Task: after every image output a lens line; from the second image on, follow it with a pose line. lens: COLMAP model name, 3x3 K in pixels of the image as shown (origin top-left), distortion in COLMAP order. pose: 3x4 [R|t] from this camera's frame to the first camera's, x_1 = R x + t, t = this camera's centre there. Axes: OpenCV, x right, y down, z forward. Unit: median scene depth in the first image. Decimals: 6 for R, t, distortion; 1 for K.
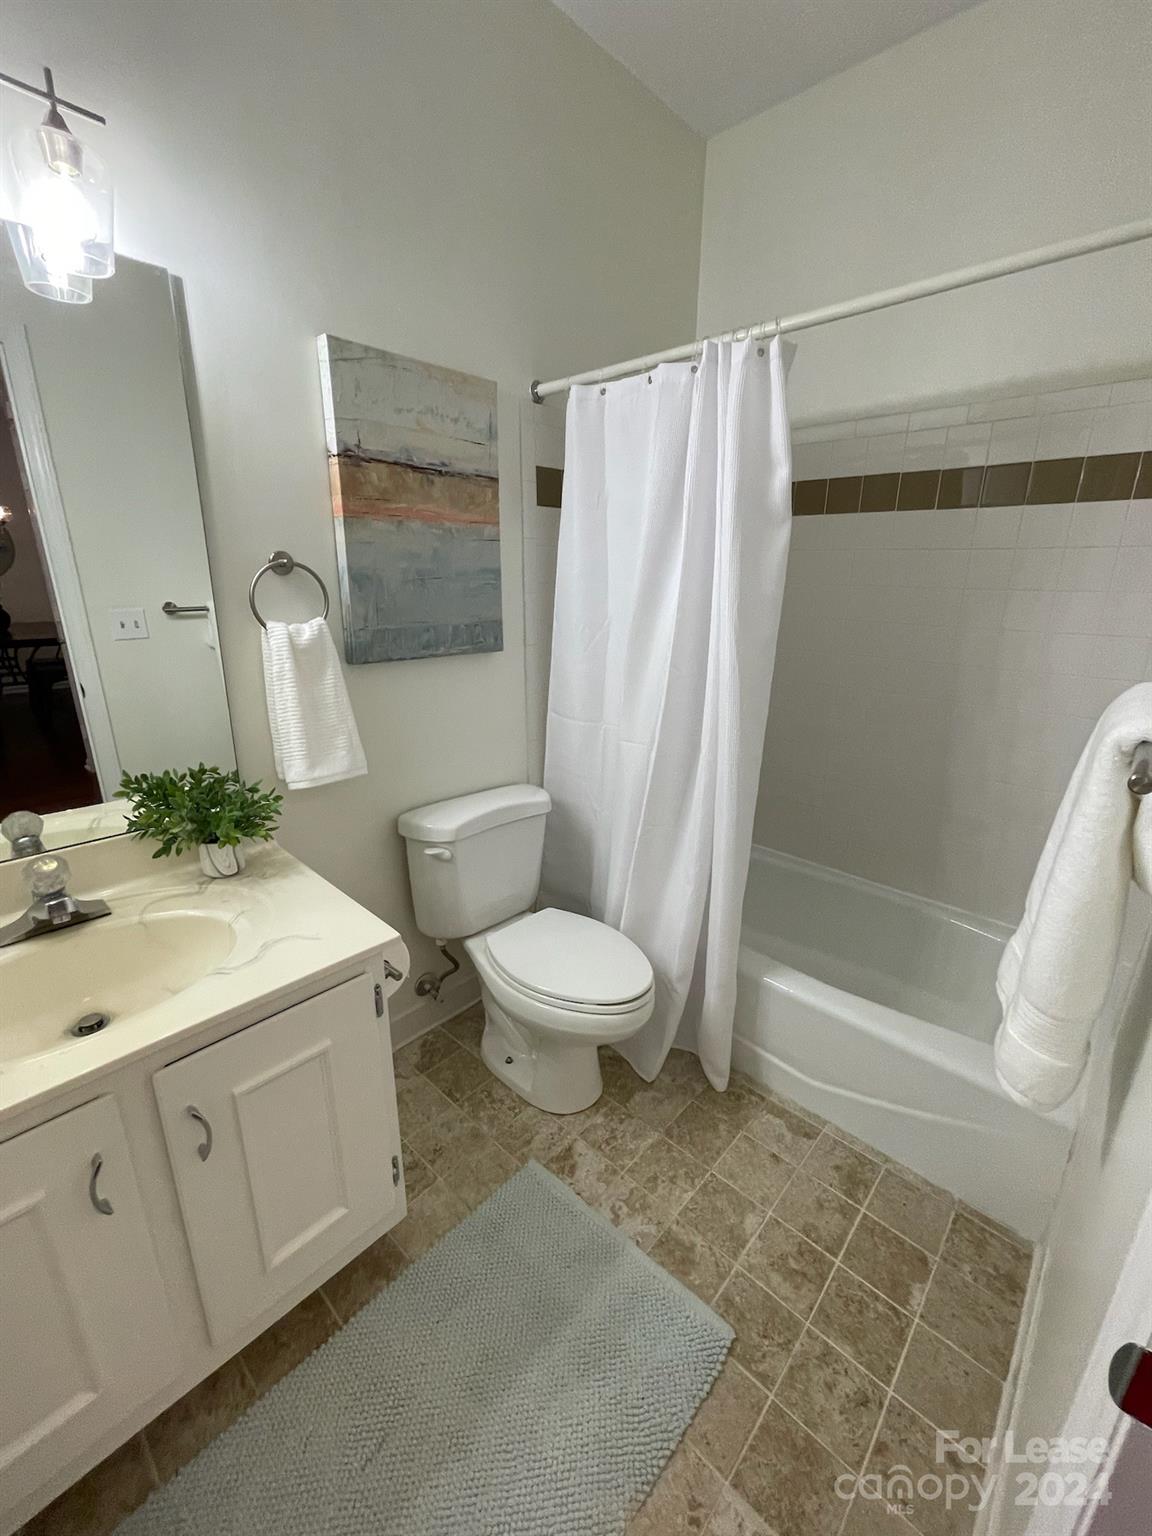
lens RADIAL K [[622.6, 0, 581.2], [0, 622.6, 758.8], [0, 0, 1]] dist [-0.005096, 0.000476]
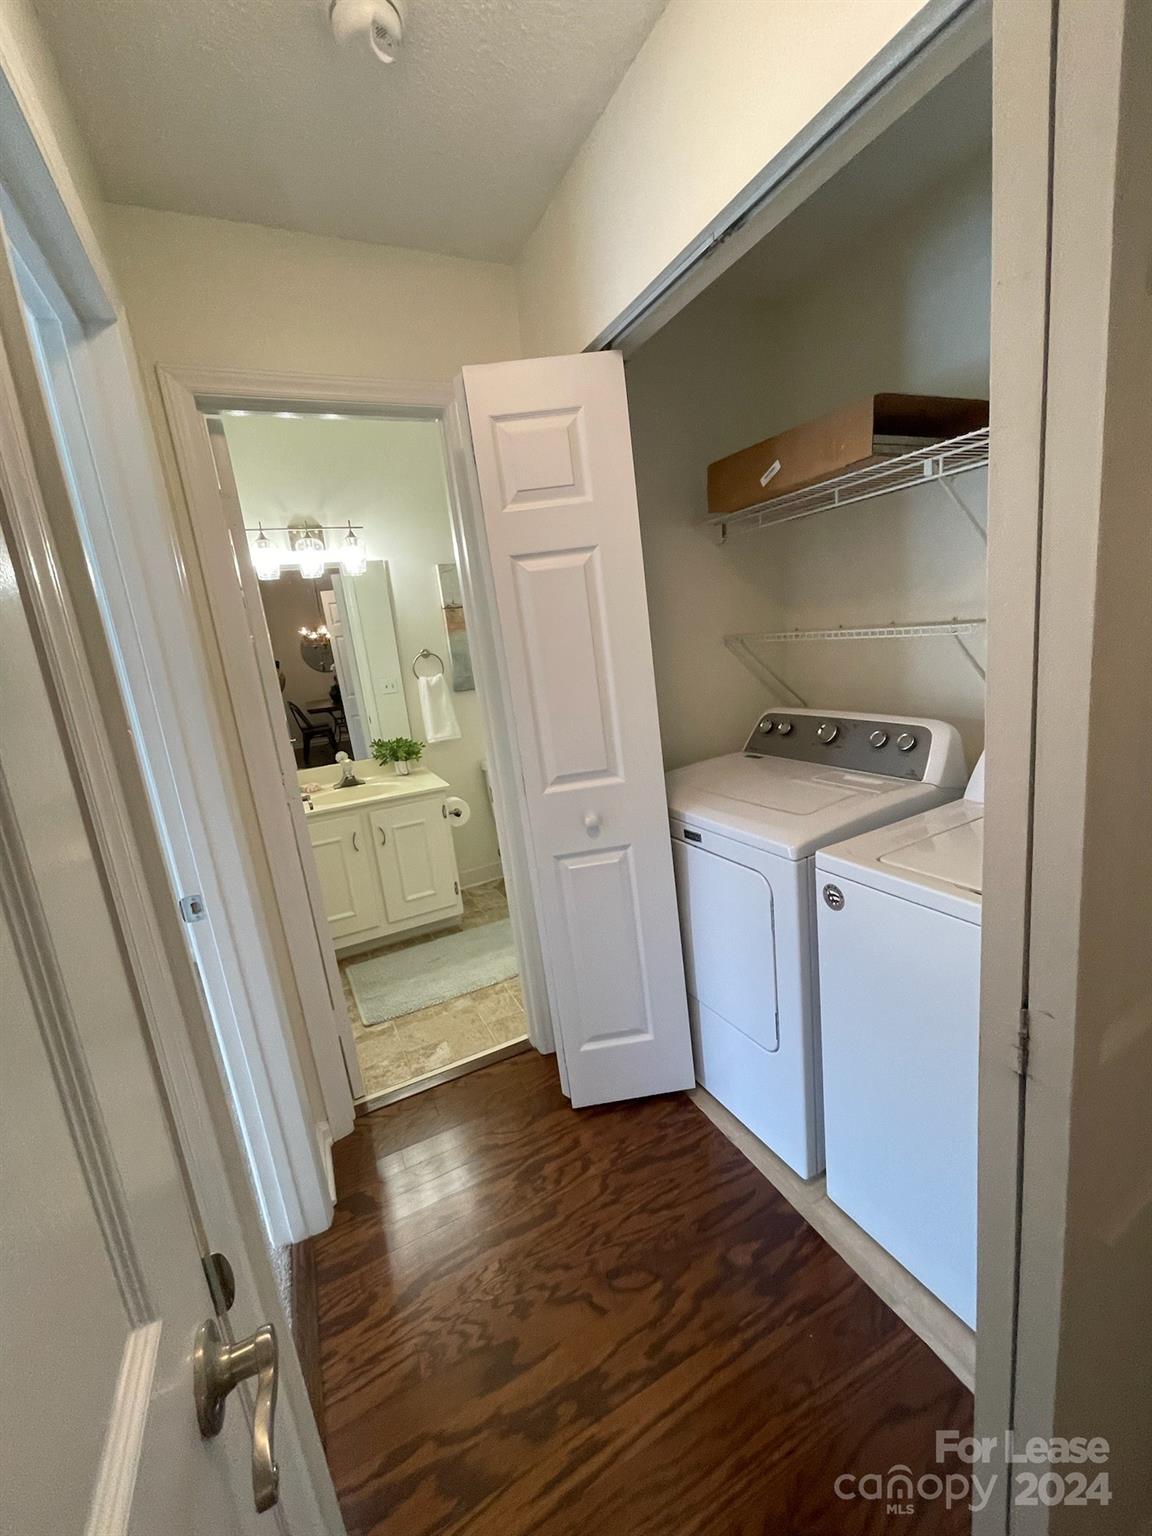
lens RADIAL K [[622.6, 0, 577.2], [0, 622.6, 759.8], [0, 0, 1]] dist [-0.005096, 0.000476]
pose [[0.924612, -0.036990, -0.379110, 0.962901], [0.010623, 0.997391, -0.071408, 0.282971], [0.380762, 0.061998, 0.922592, -0.997052]]
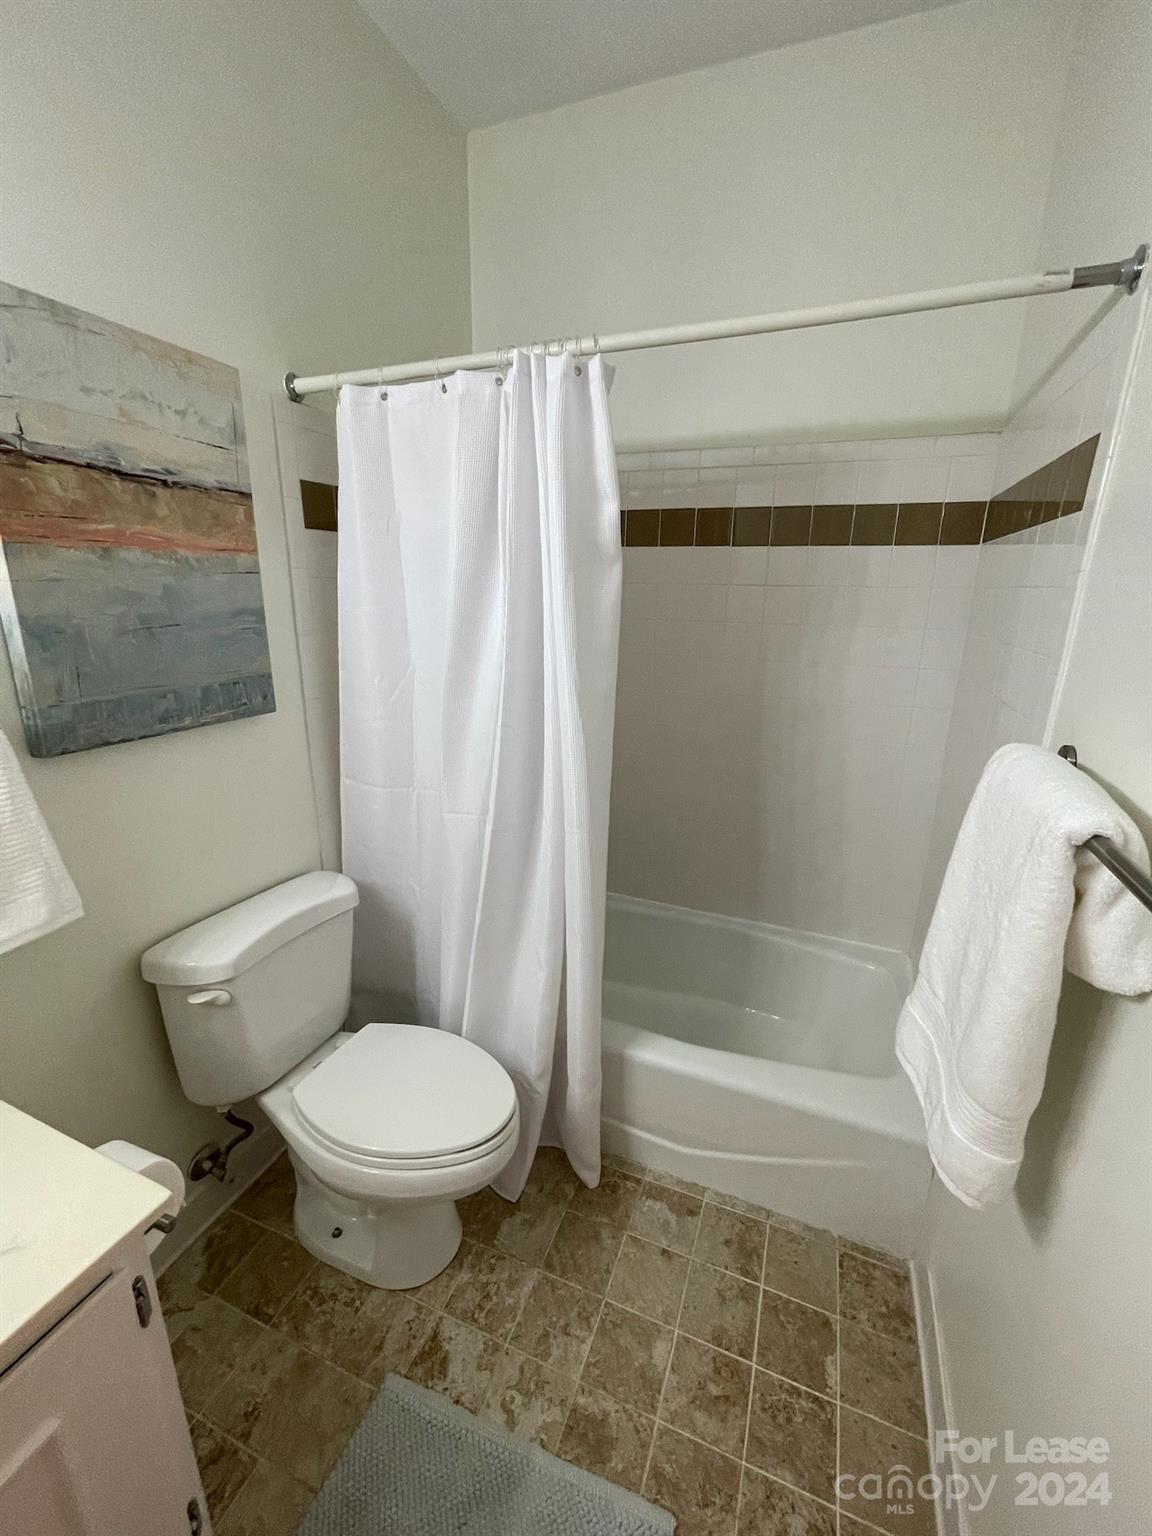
lens RADIAL K [[622.6, 0, 580.1], [0, 622.6, 758.0], [0, 0, 1]] dist [-0.005096, 0.000476]
pose [[0.933392, -0.090749, 0.347193, -0.058100], [0.097573, 0.995226, -0.002184, -0.096804], [-0.345338, 0.035915, 0.937791, 0.174958]]
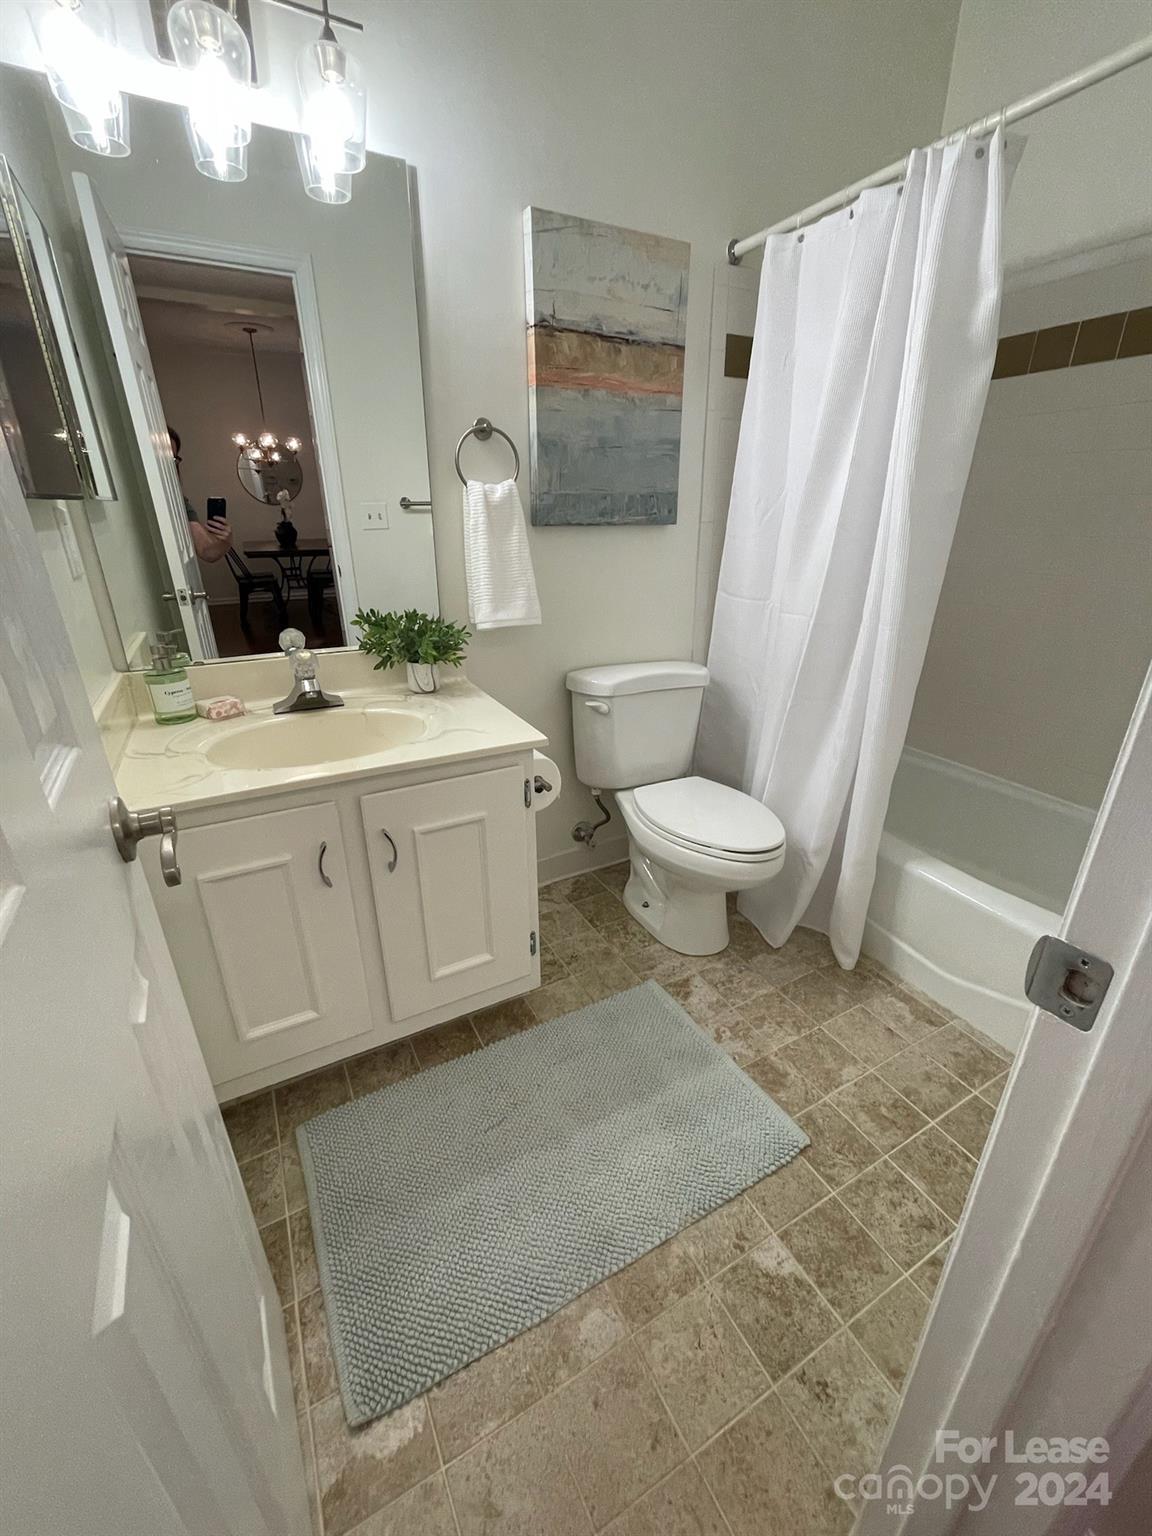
lens RADIAL K [[622.6, 0, 581.6], [0, 622.6, 757.4], [0, 0, 1]] dist [-0.005096, 0.000476]
pose [[0.947676, 0.108127, -0.300365, 0.098749], [-0.079412, 0.991163, 0.106253, 0.142840], [0.309199, -0.076841, 0.947888, -0.079573]]
